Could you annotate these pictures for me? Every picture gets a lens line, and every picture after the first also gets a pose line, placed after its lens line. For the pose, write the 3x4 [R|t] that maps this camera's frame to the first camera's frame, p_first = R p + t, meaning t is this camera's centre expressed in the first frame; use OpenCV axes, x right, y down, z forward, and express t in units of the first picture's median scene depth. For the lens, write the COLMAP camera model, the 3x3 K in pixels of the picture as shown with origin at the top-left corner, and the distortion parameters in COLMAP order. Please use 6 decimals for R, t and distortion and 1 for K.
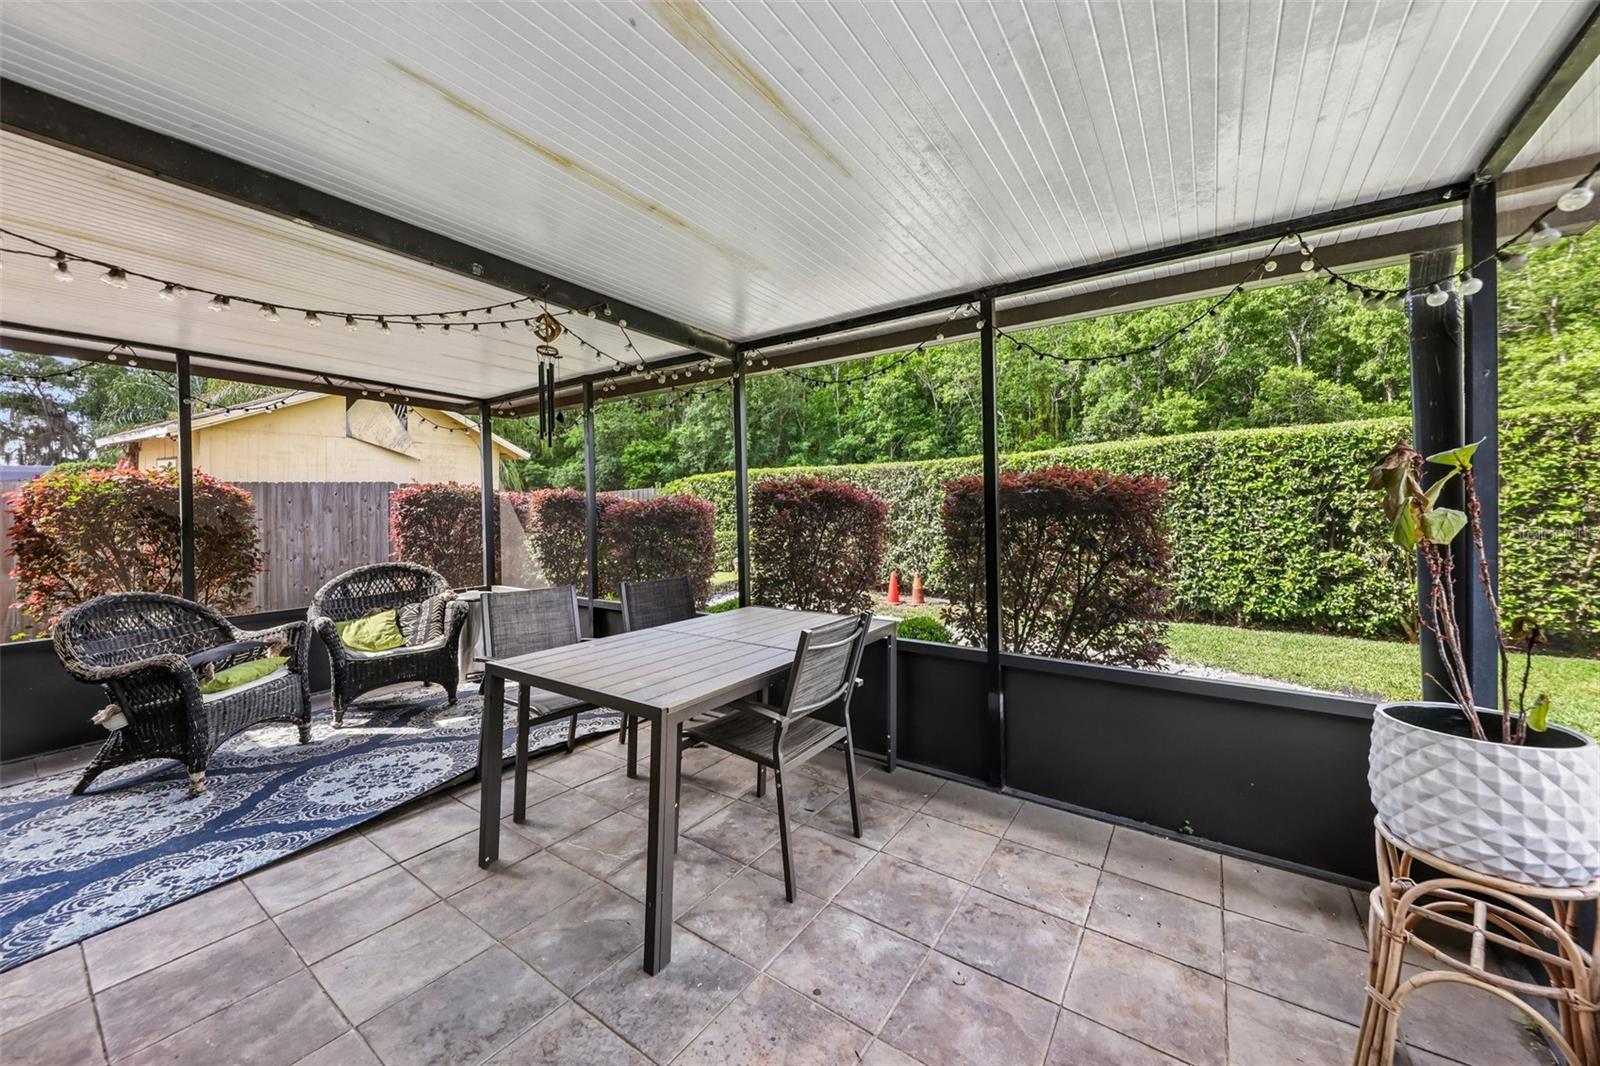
lens RADIAL K [[585.7, 0, 798.2], [0, 585.7, 513.5], [0, 0, 1]] dist [0.007244, 0.000029]
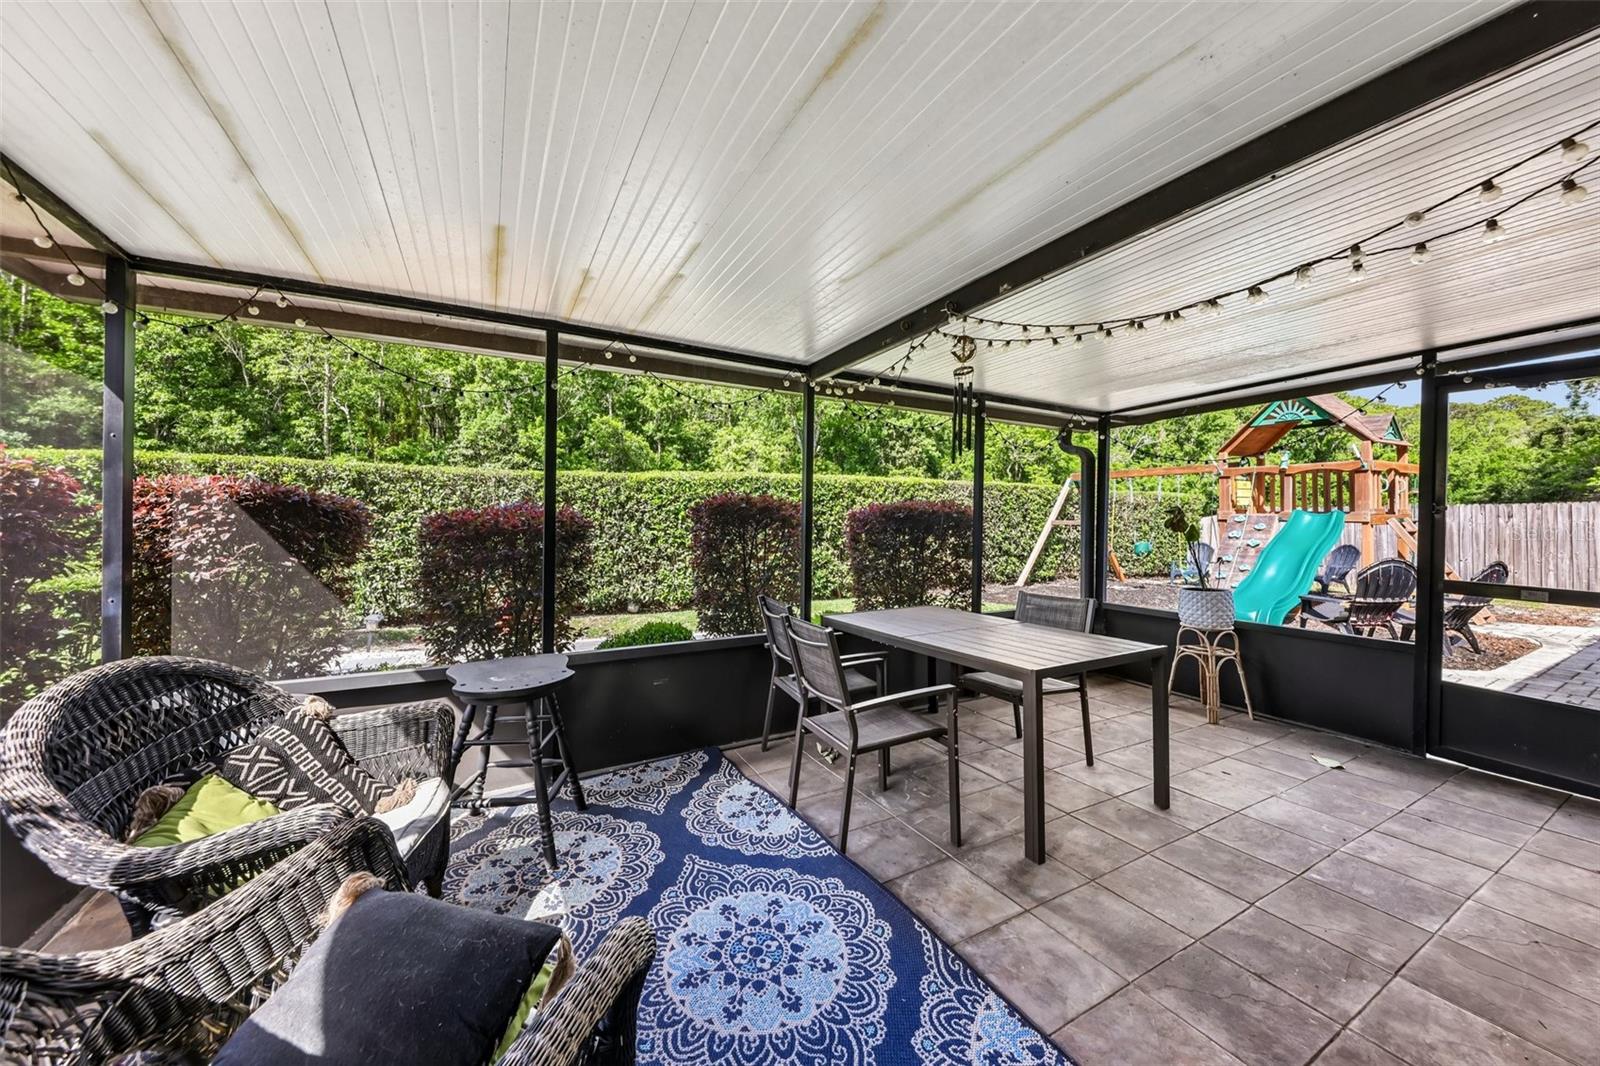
lens RADIAL K [[566.5, 0, 800.0], [0, 566.5, 533.0], [0, 0, 1]] dist [0.000440, -0.000016]
pose [[0.431677, -0.006994, 0.902001, -0.133965], [-0.001475, 0.999963, 0.008459, -0.000102], [-0.902027, -0.004982, 0.431651, 0.077327]]
